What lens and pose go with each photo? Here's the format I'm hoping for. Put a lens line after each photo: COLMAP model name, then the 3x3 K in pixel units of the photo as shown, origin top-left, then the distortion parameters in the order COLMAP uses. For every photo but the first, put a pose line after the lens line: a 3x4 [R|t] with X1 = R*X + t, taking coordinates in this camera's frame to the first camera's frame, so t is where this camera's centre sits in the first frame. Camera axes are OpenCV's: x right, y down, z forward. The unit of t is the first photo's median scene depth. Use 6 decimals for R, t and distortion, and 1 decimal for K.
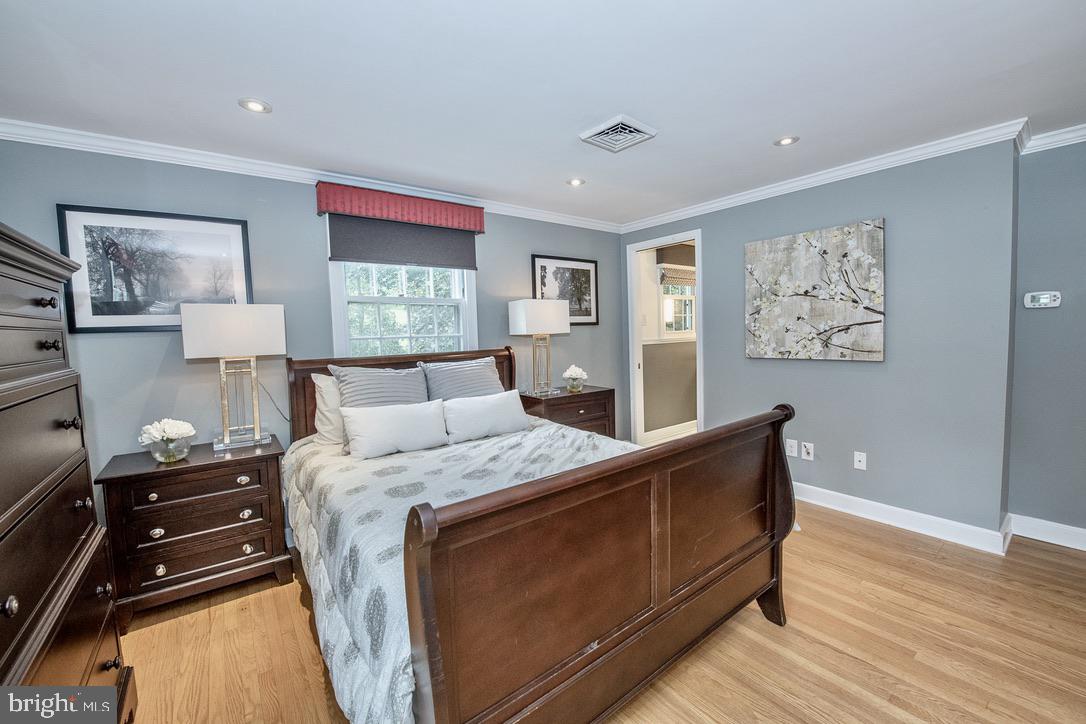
lens RADIAL K [[430.9, 0, 546.6], [0, 430.9, 356.5], [0, 0, 1]] dist [-0.017991, -0.001893]
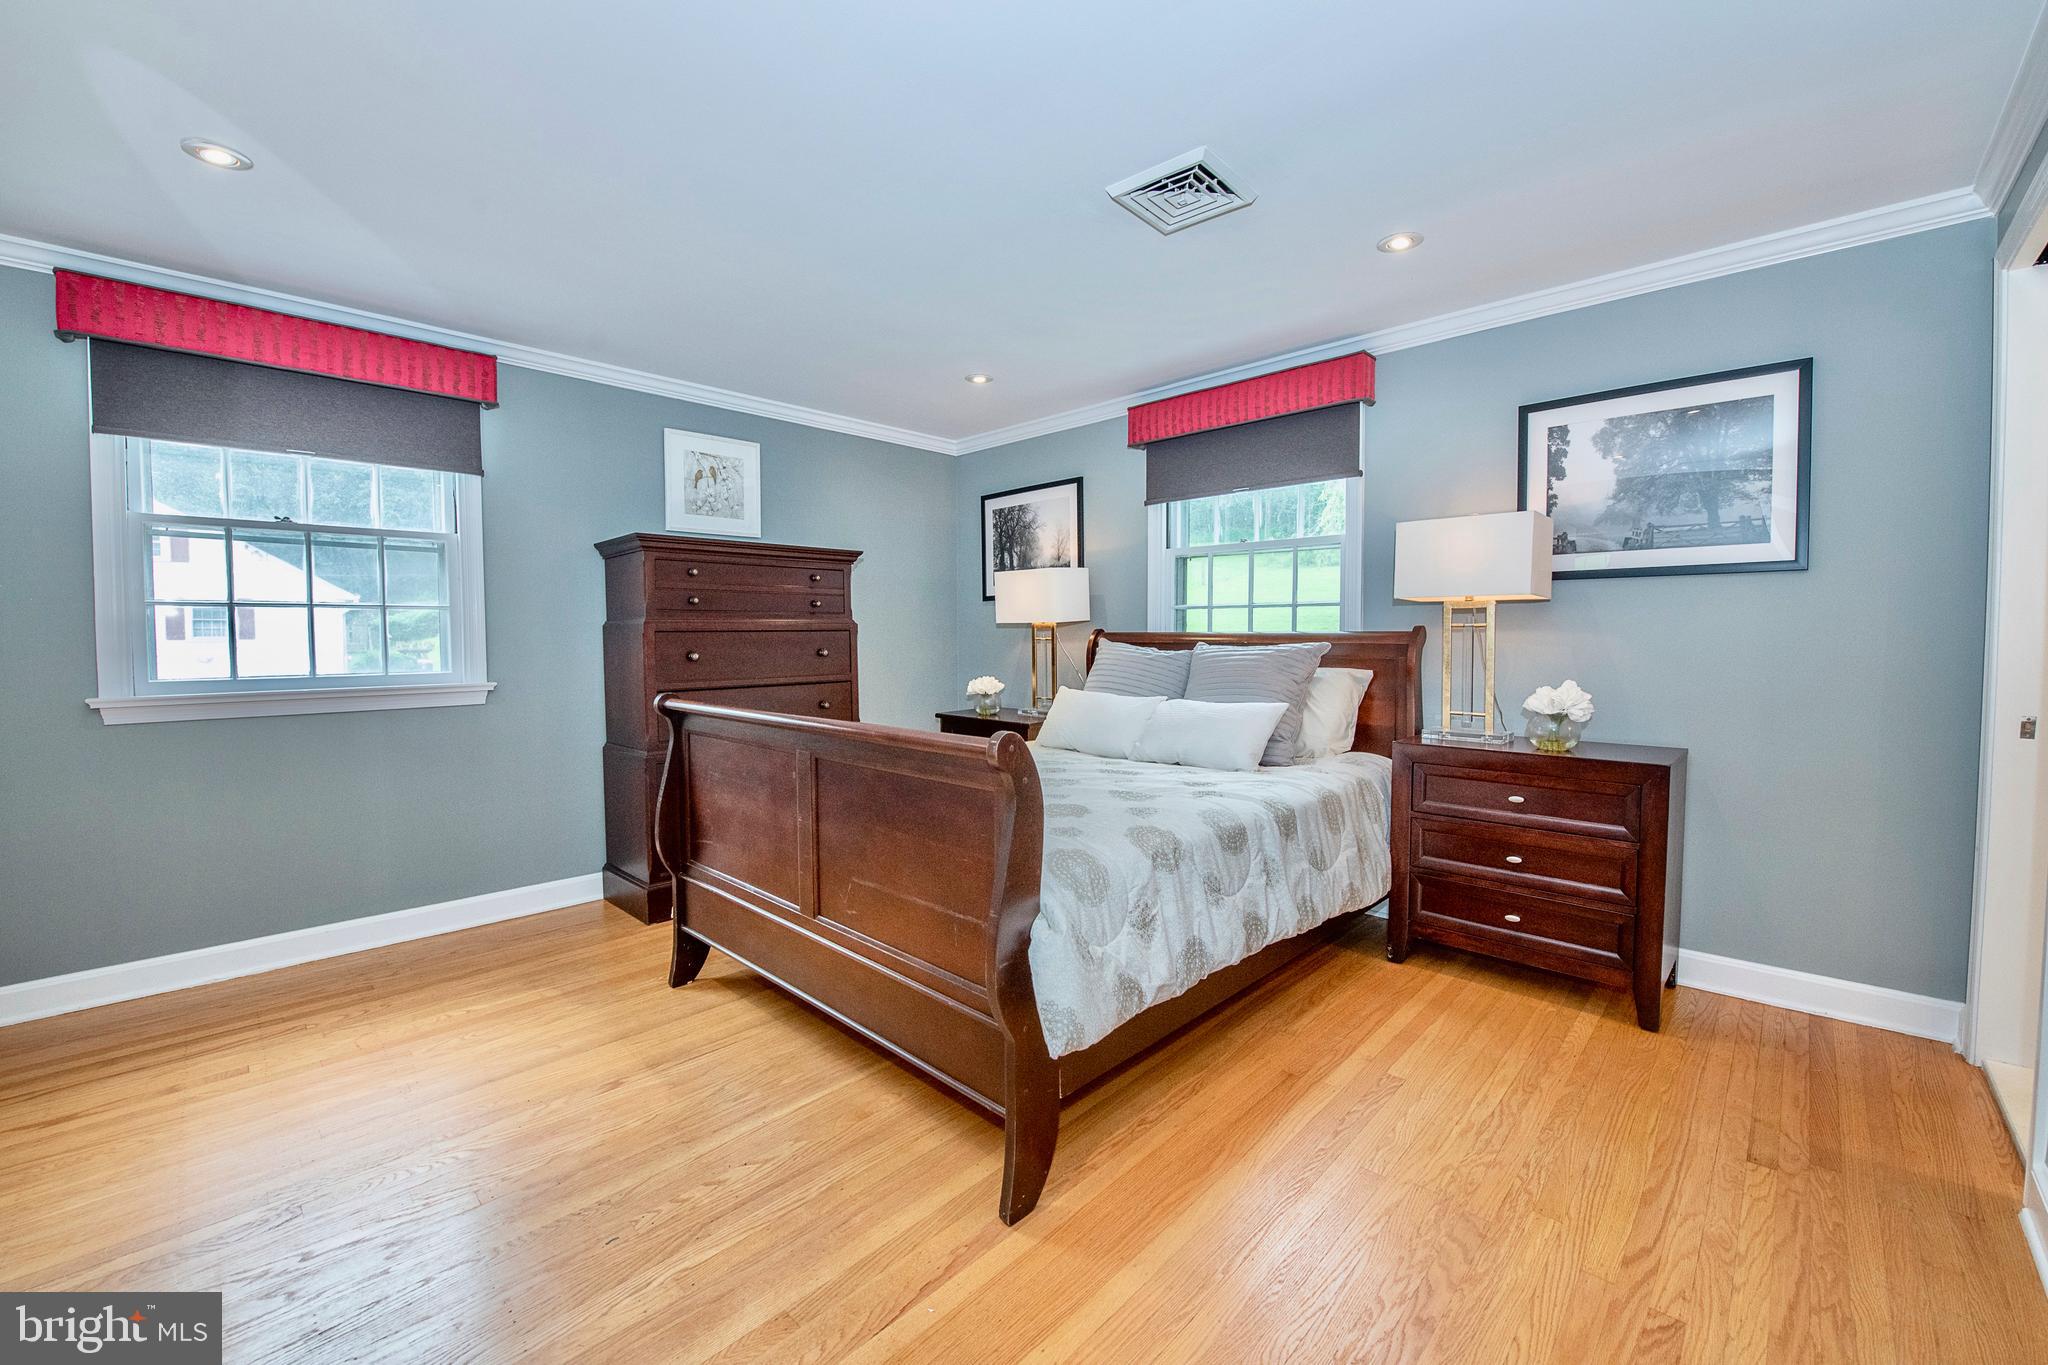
lens RADIAL K [[812.6, 0, 1030.8], [0, 812.6, 672.1], [0, 0, 1]] dist [-0.017991, -0.001893]
pose [[0.151223, 0.078780, -0.985355, 0.766086], [-0.052716, 0.996043, 0.071545, -0.015178], [0.987093, 0.041125, 0.154777, 0.478917]]
